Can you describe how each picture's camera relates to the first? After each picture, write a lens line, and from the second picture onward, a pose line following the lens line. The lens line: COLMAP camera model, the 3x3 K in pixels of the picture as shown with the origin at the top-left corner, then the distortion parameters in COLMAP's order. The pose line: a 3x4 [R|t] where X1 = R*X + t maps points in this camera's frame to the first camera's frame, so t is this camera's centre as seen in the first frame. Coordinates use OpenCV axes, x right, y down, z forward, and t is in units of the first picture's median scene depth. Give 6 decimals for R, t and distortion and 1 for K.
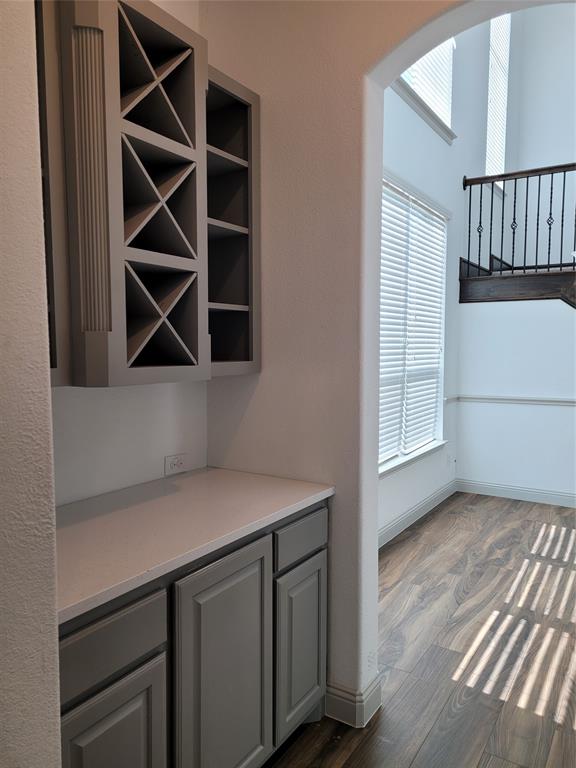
lens RADIAL K [[575.7, 0, 287.8], [0, 575.7, 383.4], [0, 0, 1]] dist [0.059577, -0.042230]
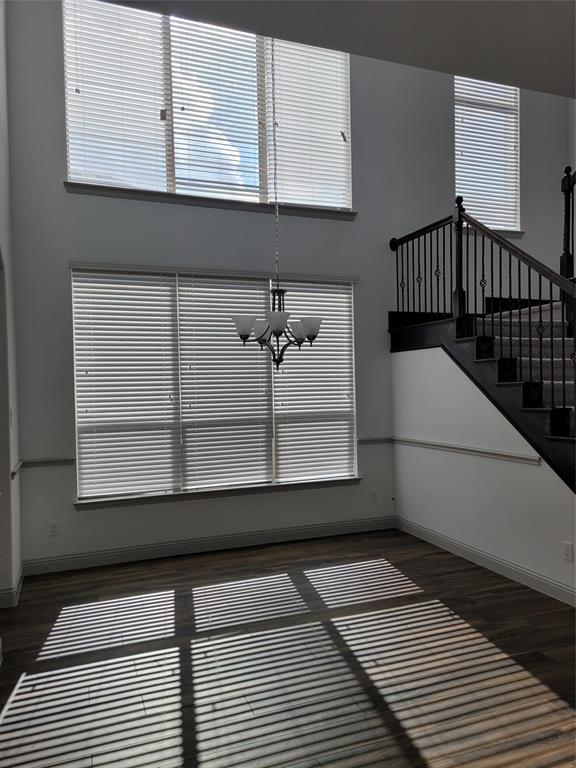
lens RADIAL K [[575.7, 0, 289.3], [0, 575.7, 383.5], [0, 0, 1]] dist [0.059577, -0.042230]
pose [[0.795653, -0.016615, -0.605525, 0.845836], [-0.018082, 0.998527, -0.051158, -0.021796], [0.605483, 0.051653, 0.794181, 0.027089]]
